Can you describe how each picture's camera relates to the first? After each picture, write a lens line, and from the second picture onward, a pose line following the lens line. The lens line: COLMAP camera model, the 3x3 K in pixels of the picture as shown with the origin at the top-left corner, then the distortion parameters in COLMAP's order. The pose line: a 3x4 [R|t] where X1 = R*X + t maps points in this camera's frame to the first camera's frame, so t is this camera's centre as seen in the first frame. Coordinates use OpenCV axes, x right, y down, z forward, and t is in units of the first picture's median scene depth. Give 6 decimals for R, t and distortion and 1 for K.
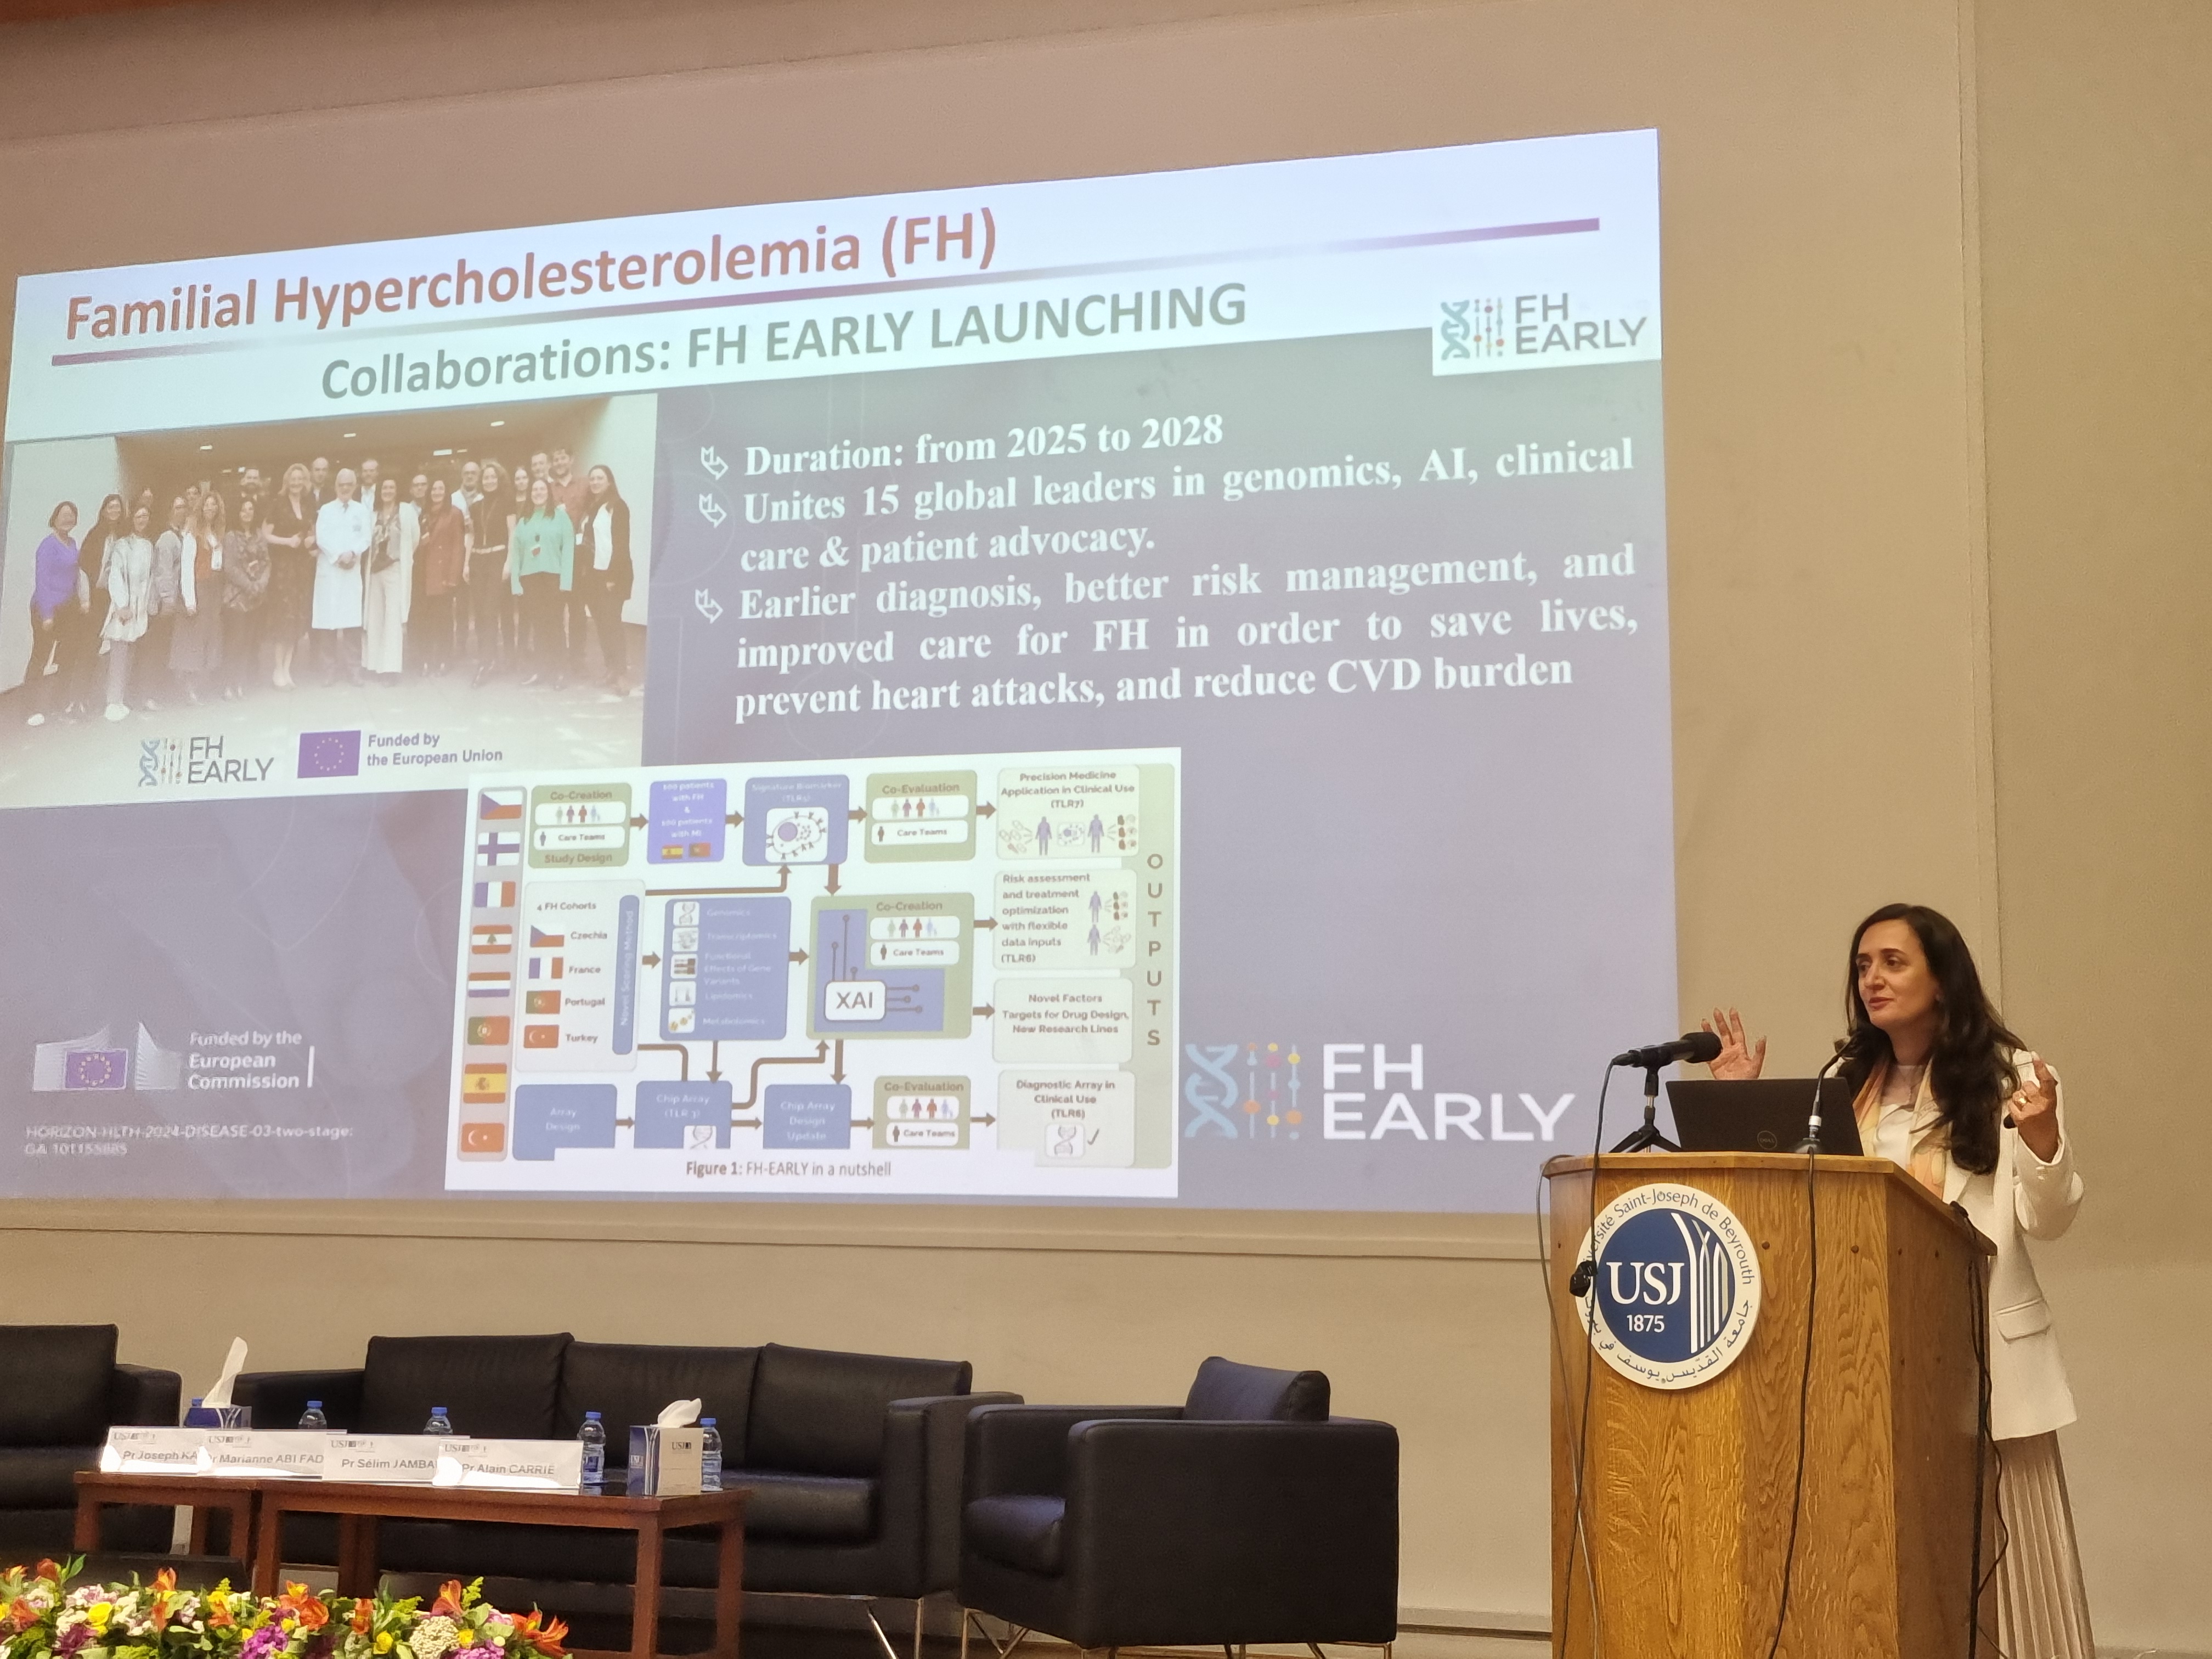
lens RADIAL K [[3039.2, 0, 1166.2], [0, 3039.2, 774.9], [0, 0, 1]] dist [0.034125, 0.014263]
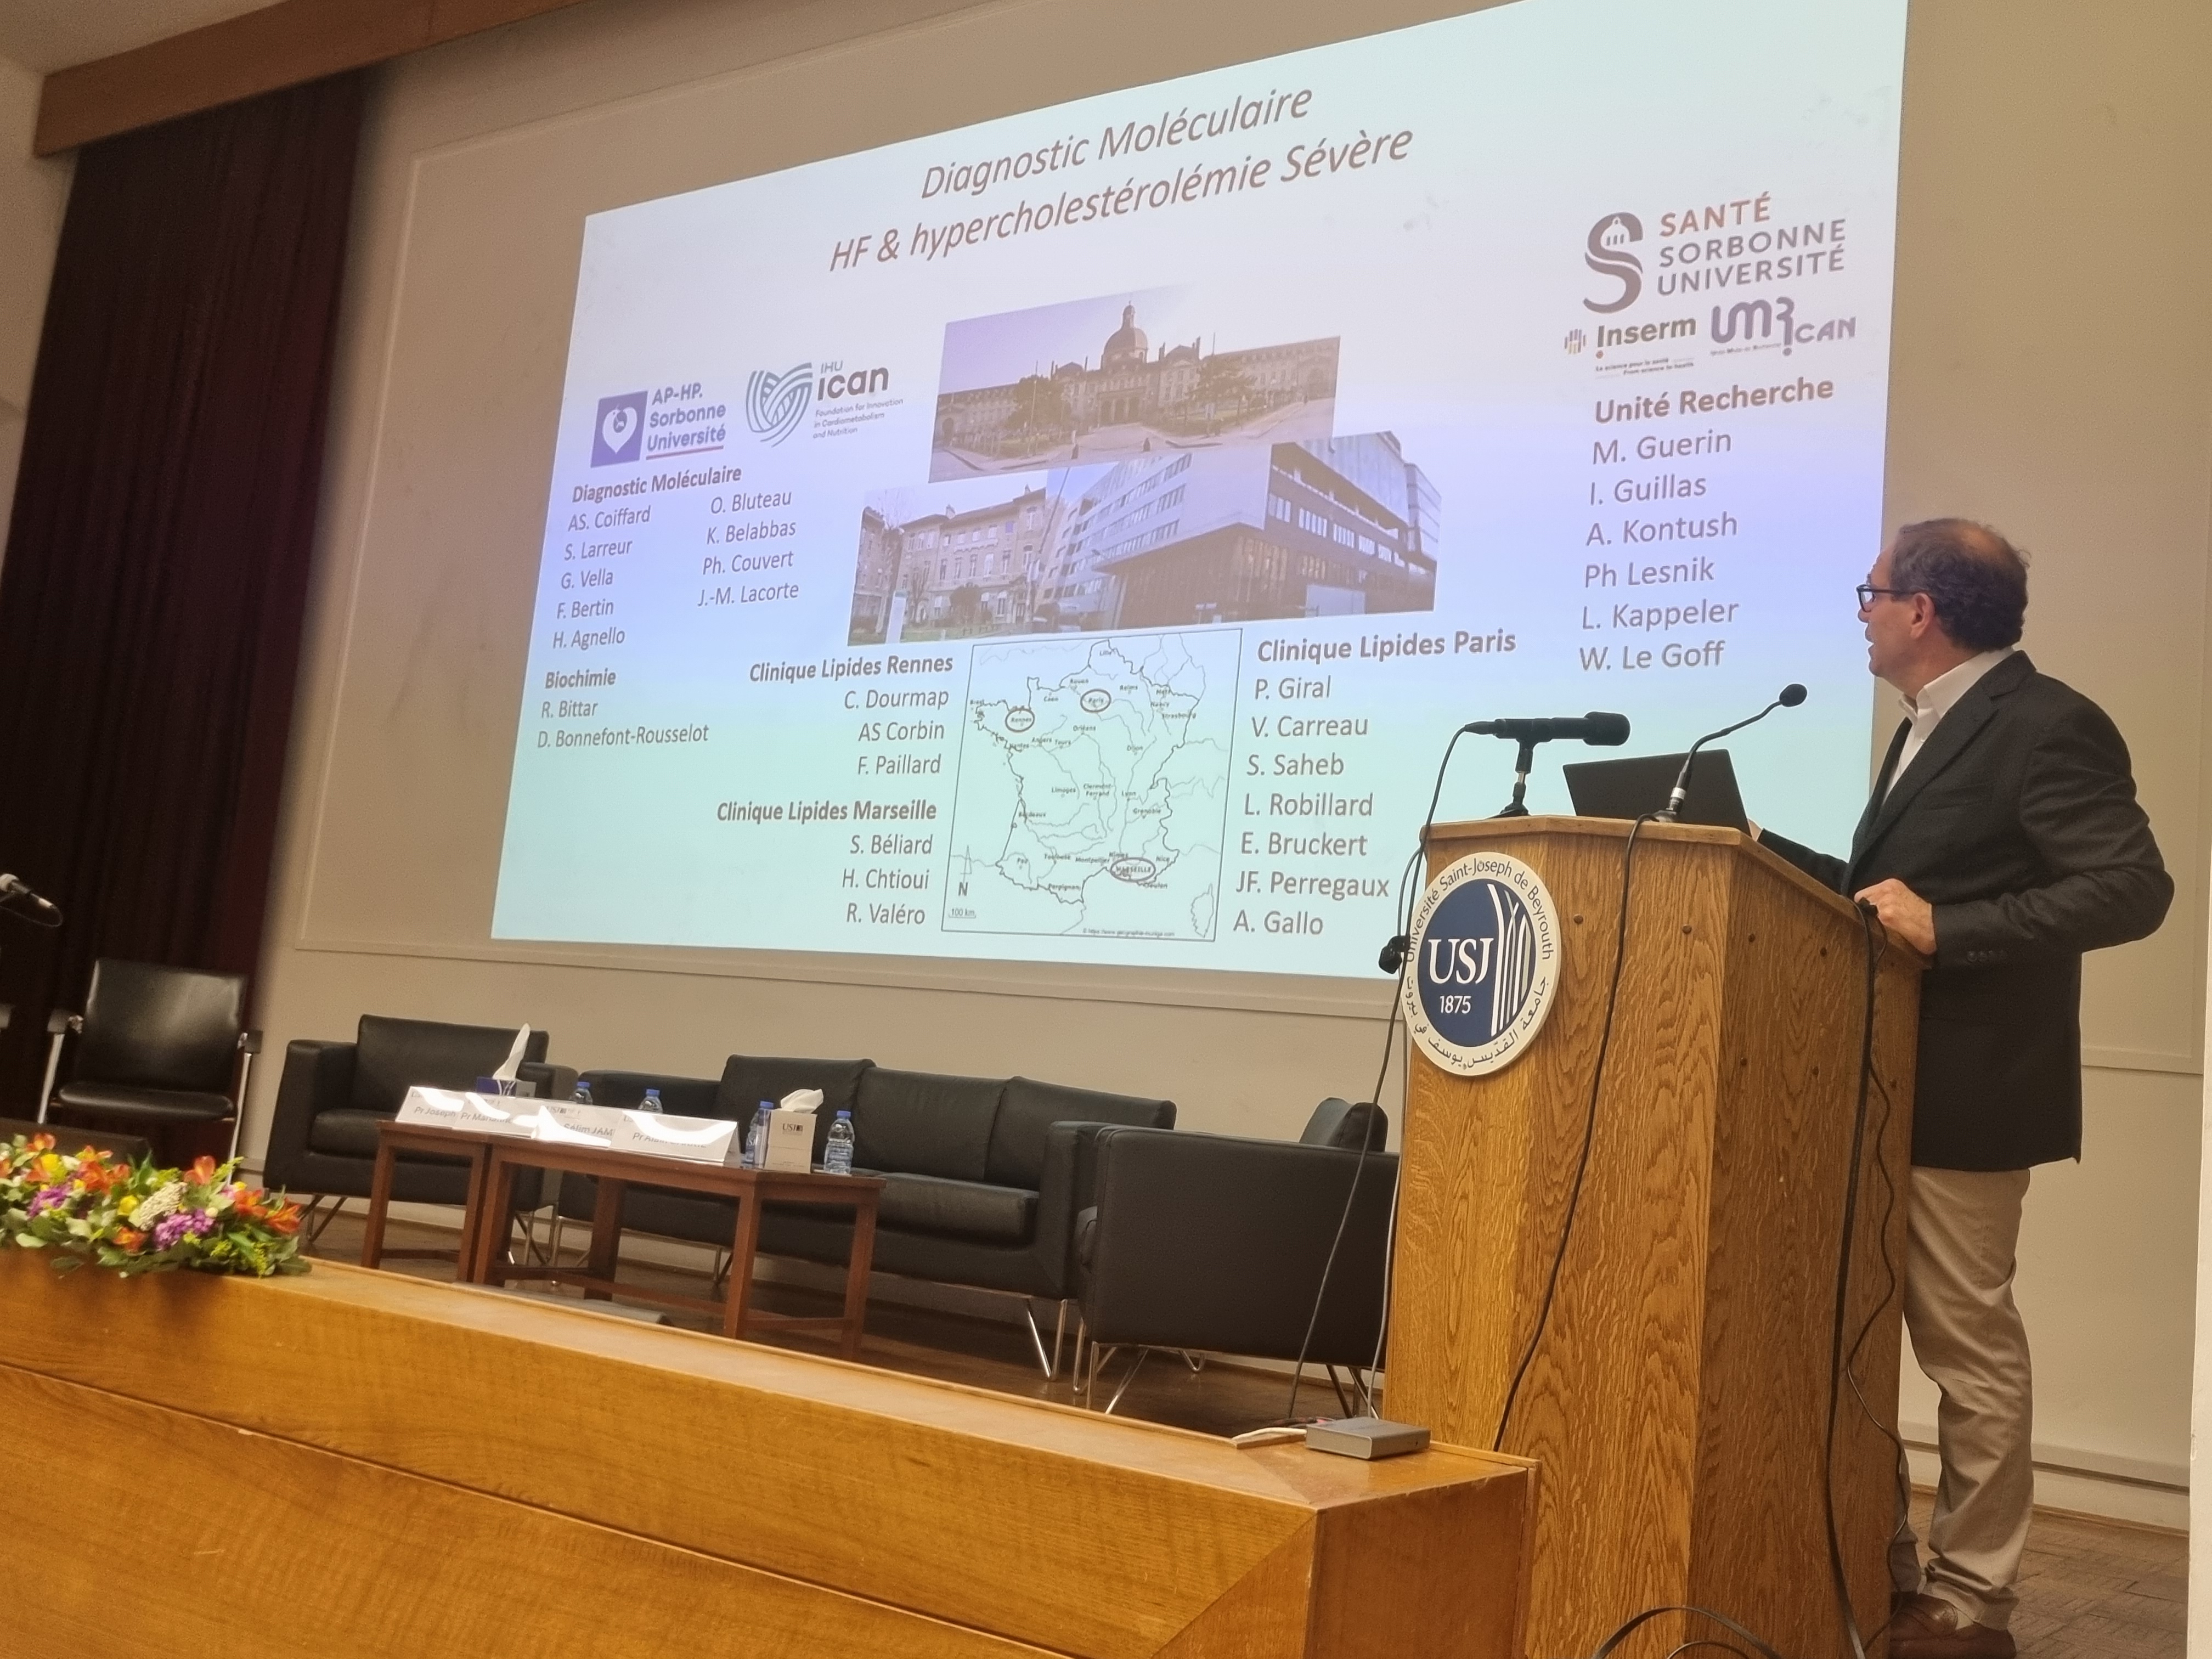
lens RADIAL K [[2311.0, 0, 1128.2], [0, 2311.0, 848.1], [0, 0, 1]] dist [0.041789, -0.011443]
pose [[0.943378, 0.032262, -0.330148, 0.290354], [-0.023190, 0.999238, 0.031381, 0.114373], [0.330909, -0.021948, 0.943408, 0.321967]]
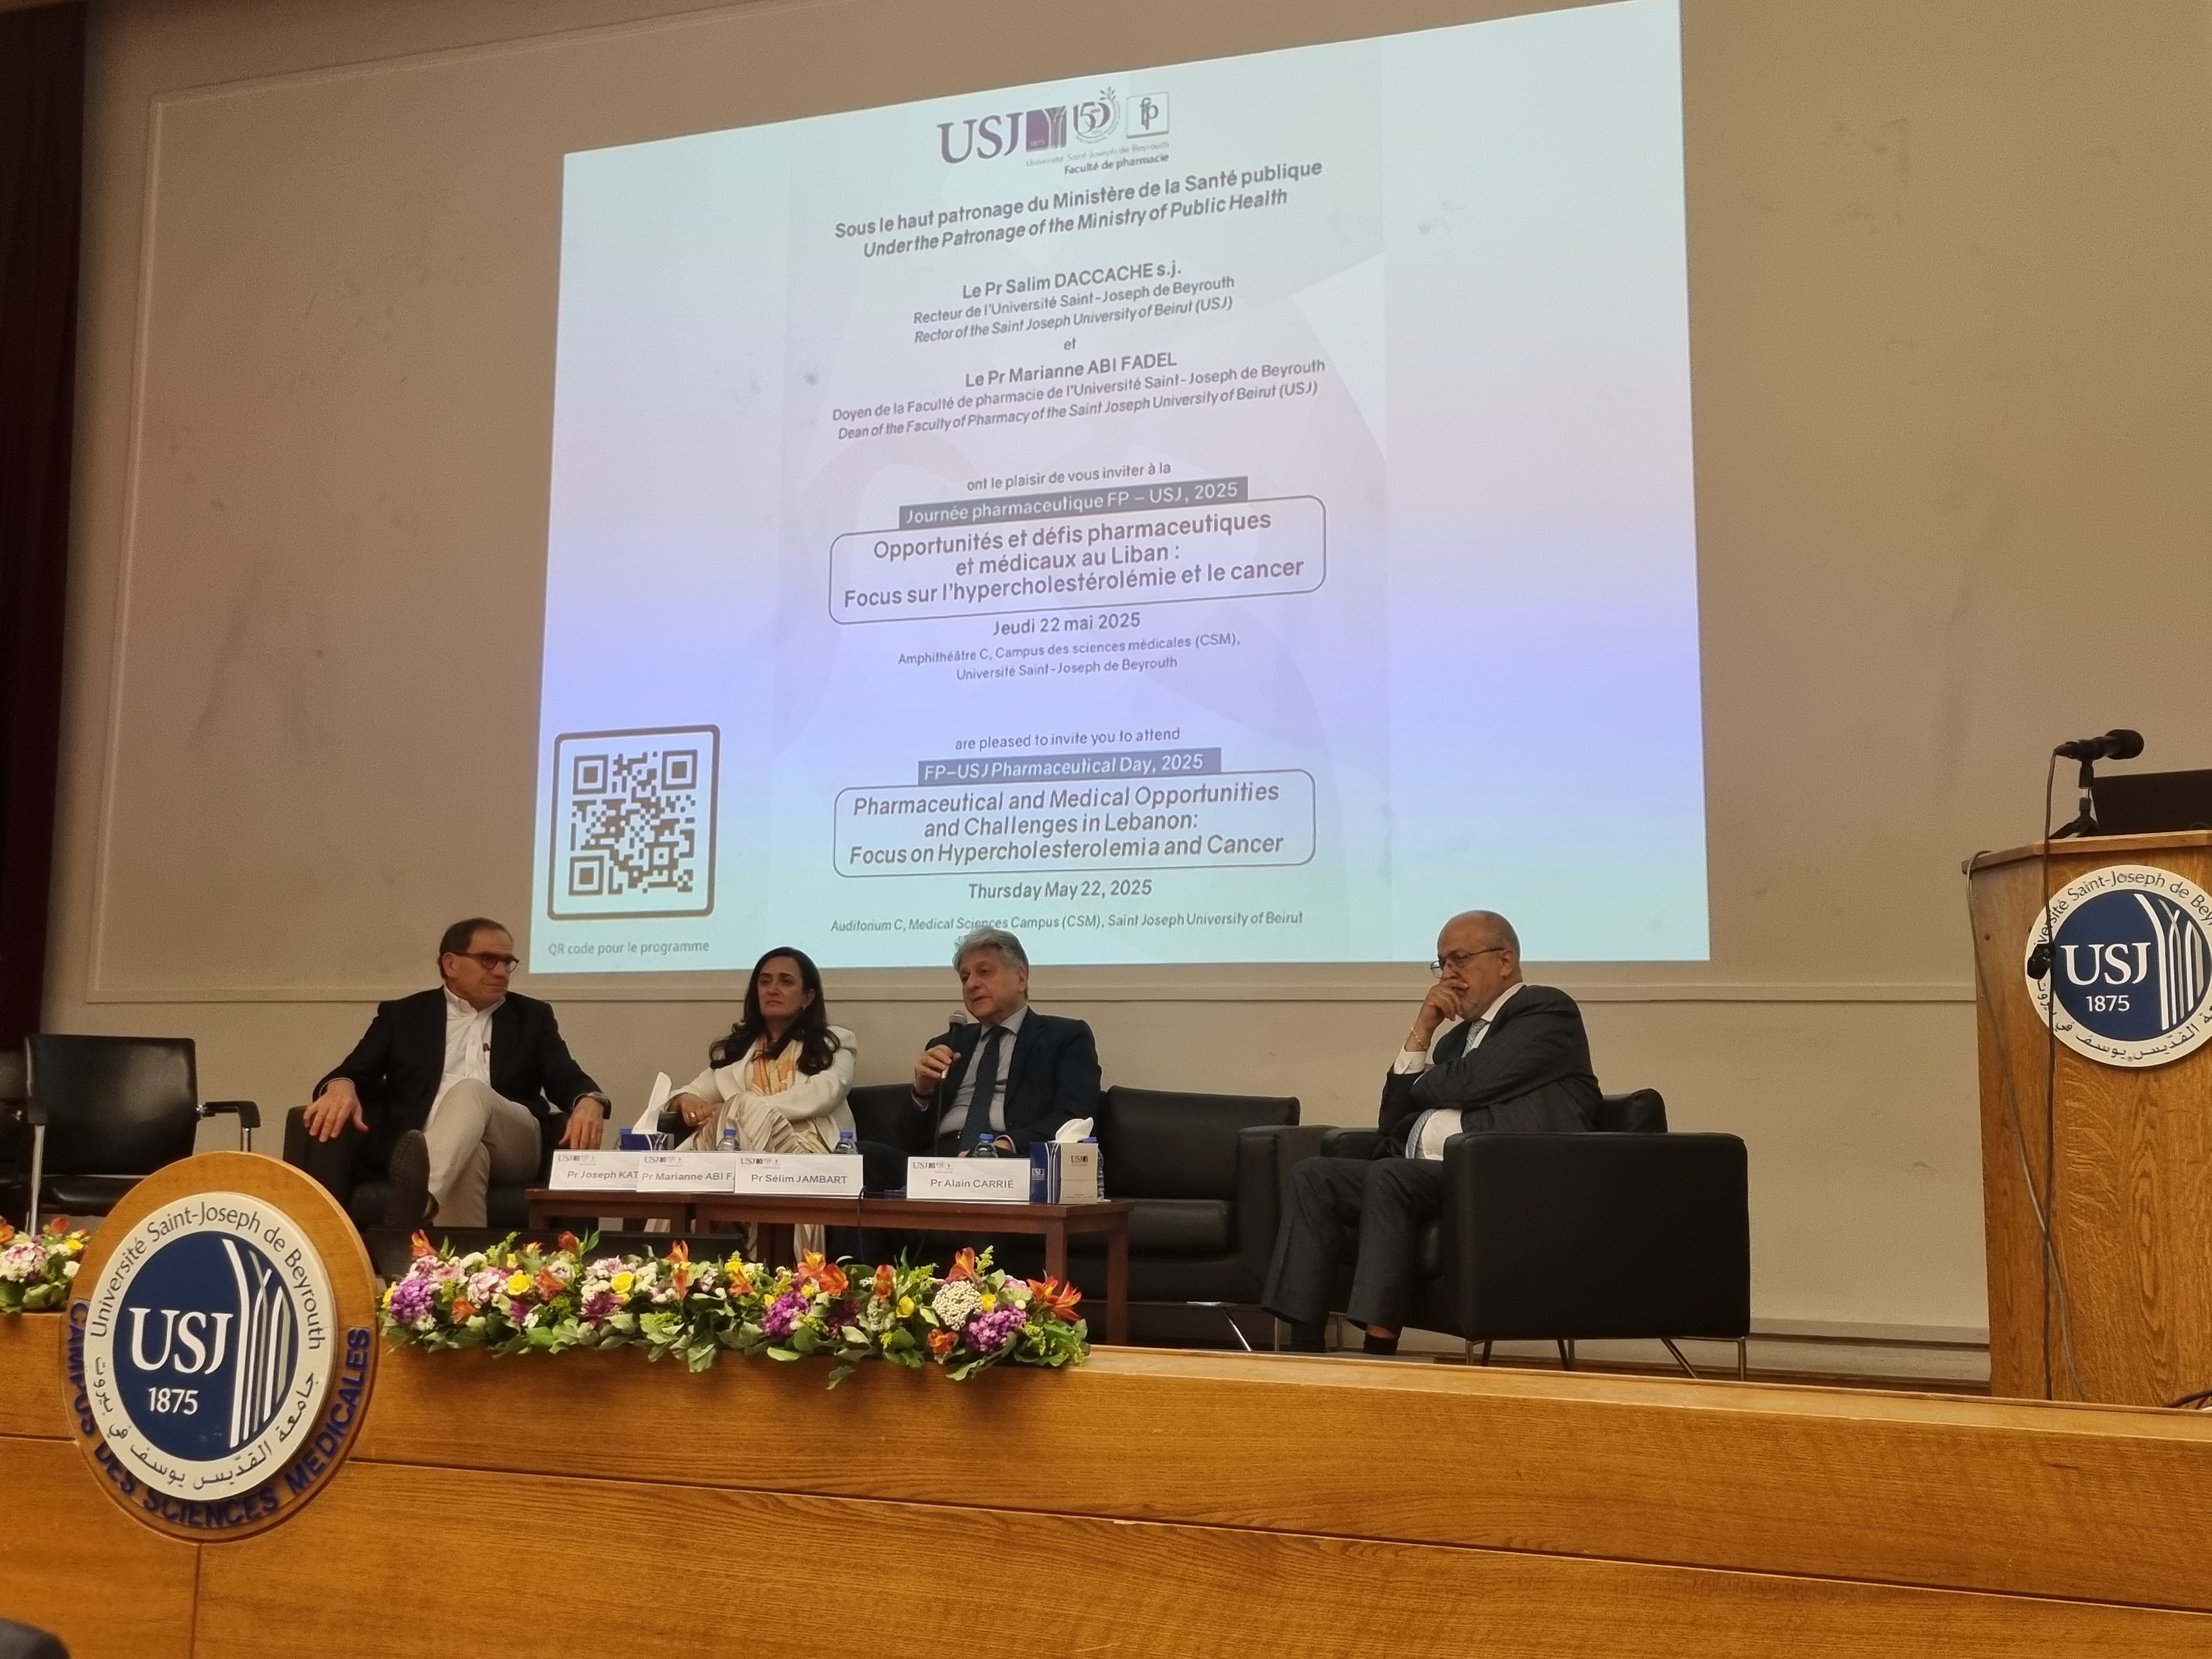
lens RADIAL K [[2406.1, 0, 1117.8], [0, 2406.1, 825.8], [0, 0, 1]] dist [0.047534, -0.015297]
pose [[0.998578, -0.015179, -0.051111, -0.126534], [0.017517, 0.998806, 0.045614, 0.079229], [0.050358, -0.046444, 0.997651, 0.188217]]
